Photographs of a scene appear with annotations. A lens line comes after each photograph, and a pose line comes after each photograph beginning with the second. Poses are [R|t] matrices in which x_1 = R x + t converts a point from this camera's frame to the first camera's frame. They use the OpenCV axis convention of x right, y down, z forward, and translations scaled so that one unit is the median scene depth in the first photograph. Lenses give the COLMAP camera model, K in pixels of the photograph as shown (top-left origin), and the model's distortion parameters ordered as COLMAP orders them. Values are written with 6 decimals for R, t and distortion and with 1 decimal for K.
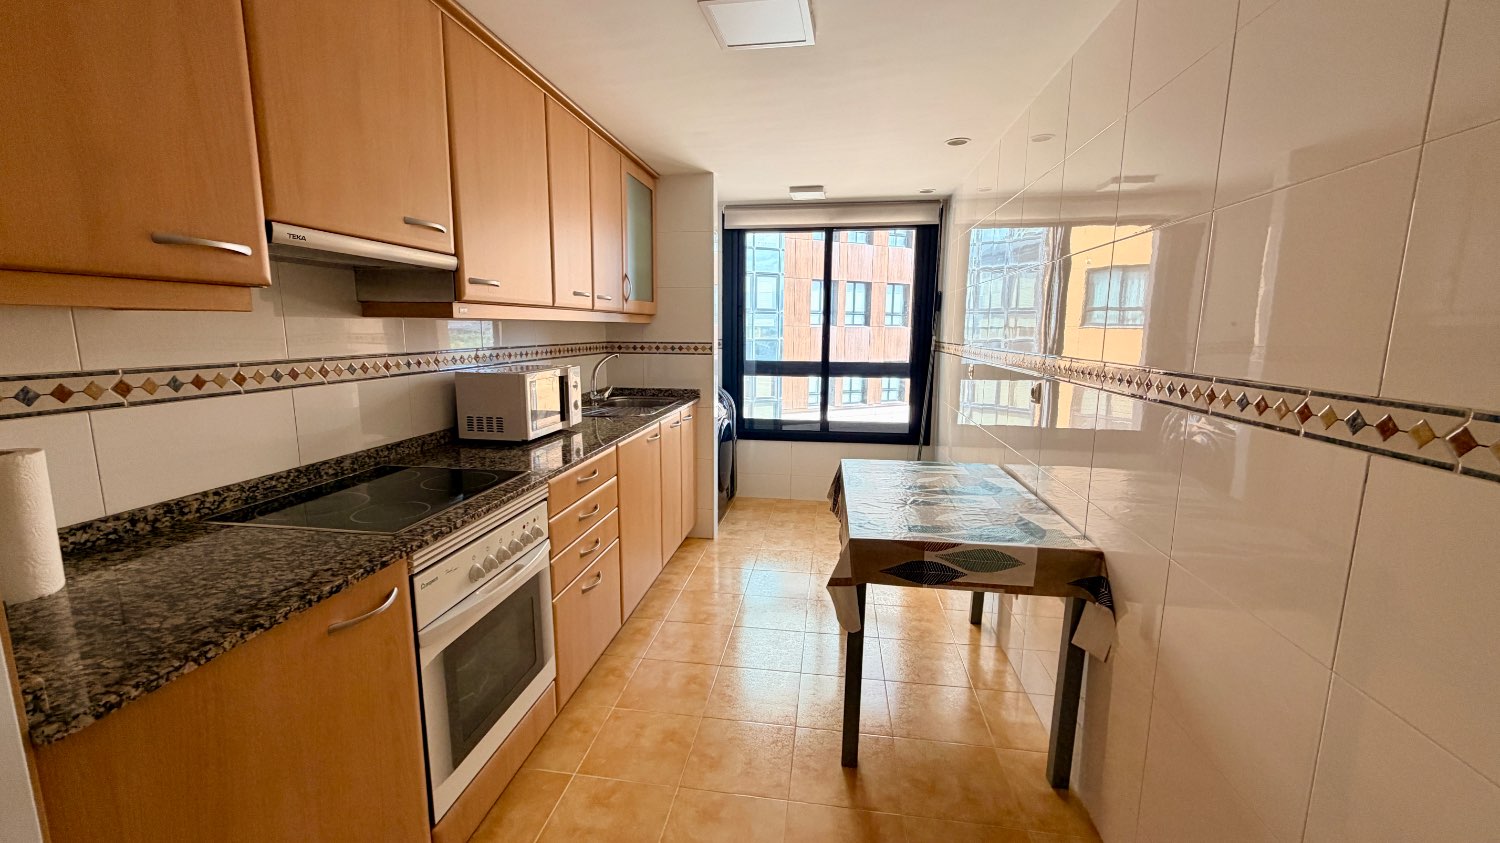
lens RADIAL K [[596.4, 0, 750.0], [0, 596.4, 421.5], [0, 0, 1]] dist [0.001975, 0.000114]
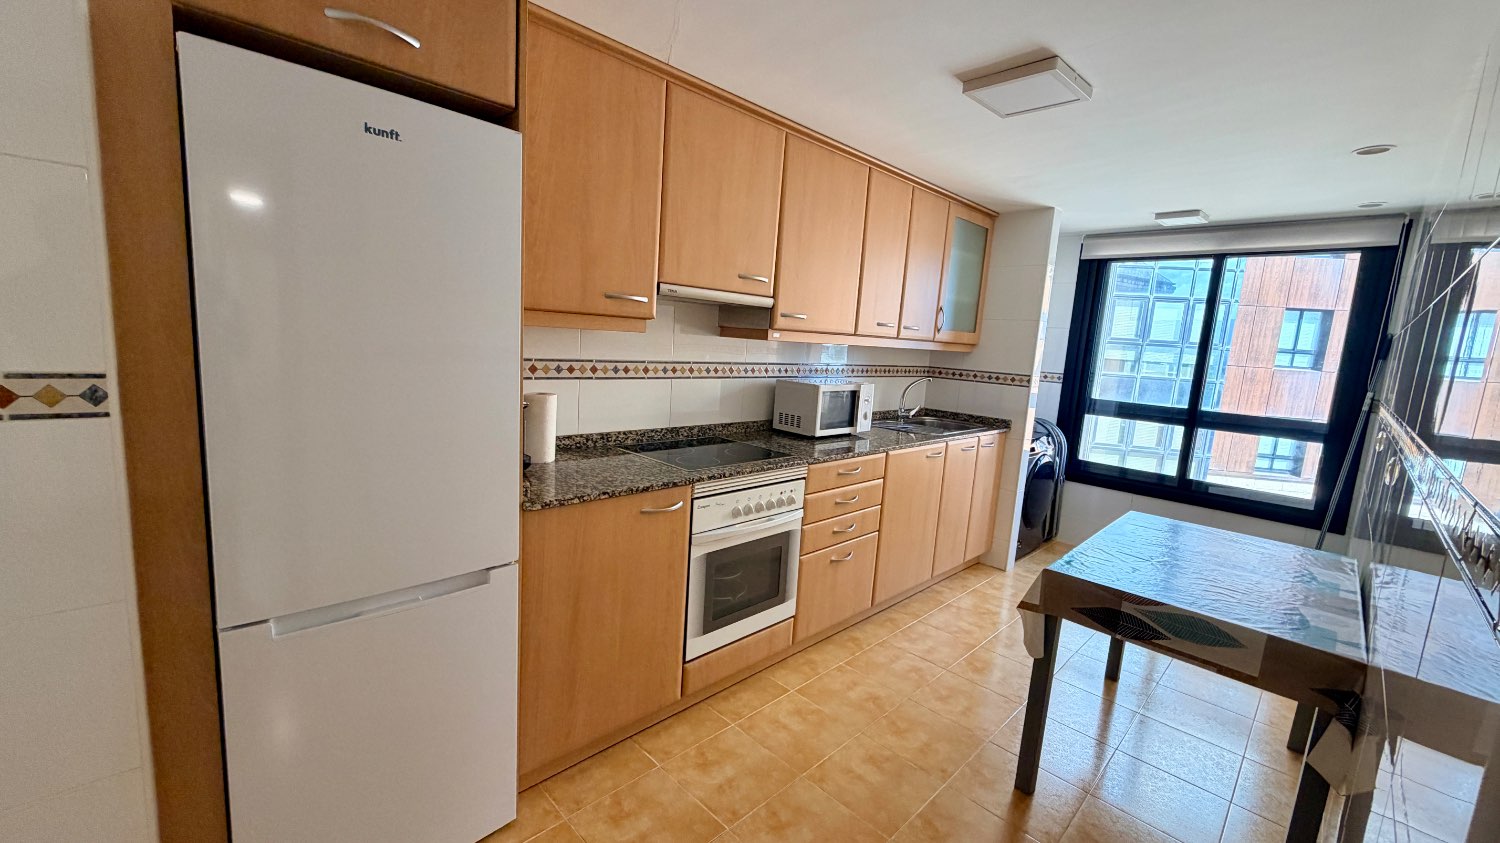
lens RADIAL K [[596.4, 0, 750.0], [0, 596.4, 421.5], [0, 0, 1]] dist [0.001975, 0.000114]
pose [[0.801198, 0.129145, -0.584297, 0.290087], [-0.150921, 0.988479, 0.011534, 0.006699], [0.579054, 0.078942, 0.811458, -0.145548]]
